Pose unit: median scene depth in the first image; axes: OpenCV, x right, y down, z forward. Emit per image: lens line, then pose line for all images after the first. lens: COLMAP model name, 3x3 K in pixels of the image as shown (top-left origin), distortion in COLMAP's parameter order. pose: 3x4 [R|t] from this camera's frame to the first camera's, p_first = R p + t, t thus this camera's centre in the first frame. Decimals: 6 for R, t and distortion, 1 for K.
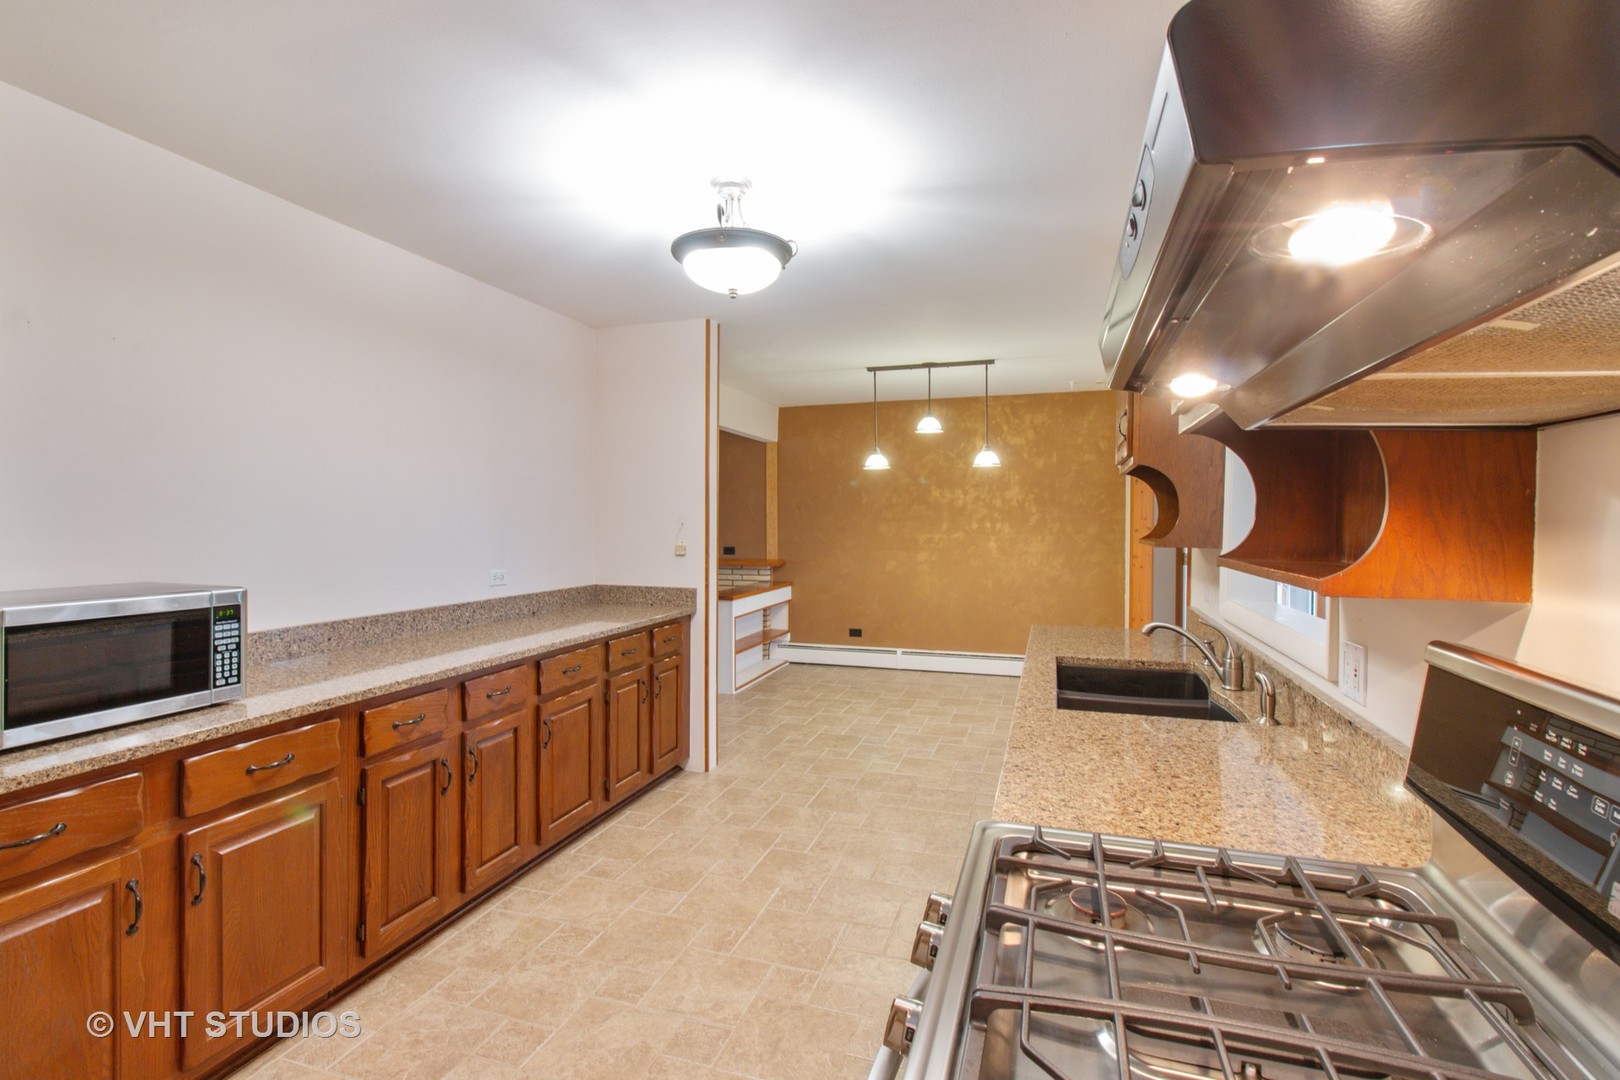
lens RADIAL K [[751.5, 0, 808.0], [0, 751.5, 535.3], [0, 0, 1]] dist [0.001187, 0.000728]
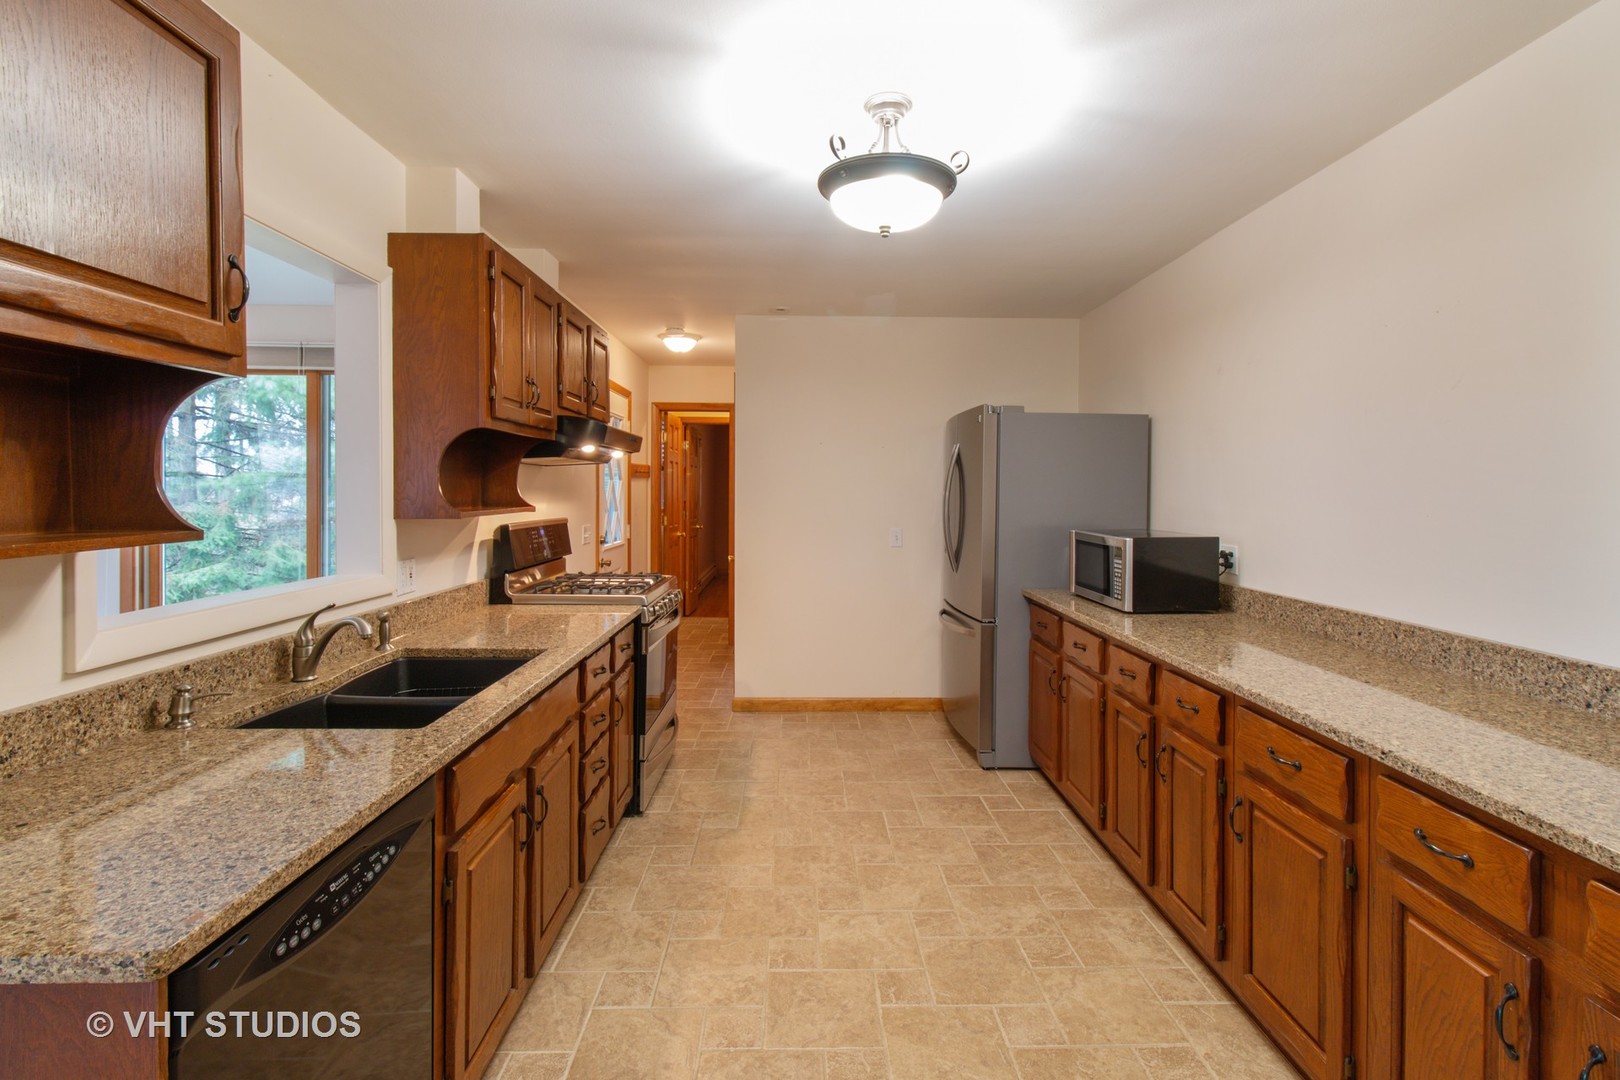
lens RADIAL K [[751.5, 0, 791.7], [0, 751.5, 493.8], [0, 0, 1]] dist [0.001187, 0.000728]
pose [[-0.951122, -0.005636, -0.308764, 0.237582], [-0.014552, 0.999541, 0.026582, -0.033571], [0.308473, 0.029776, -0.950767, 1.573355]]
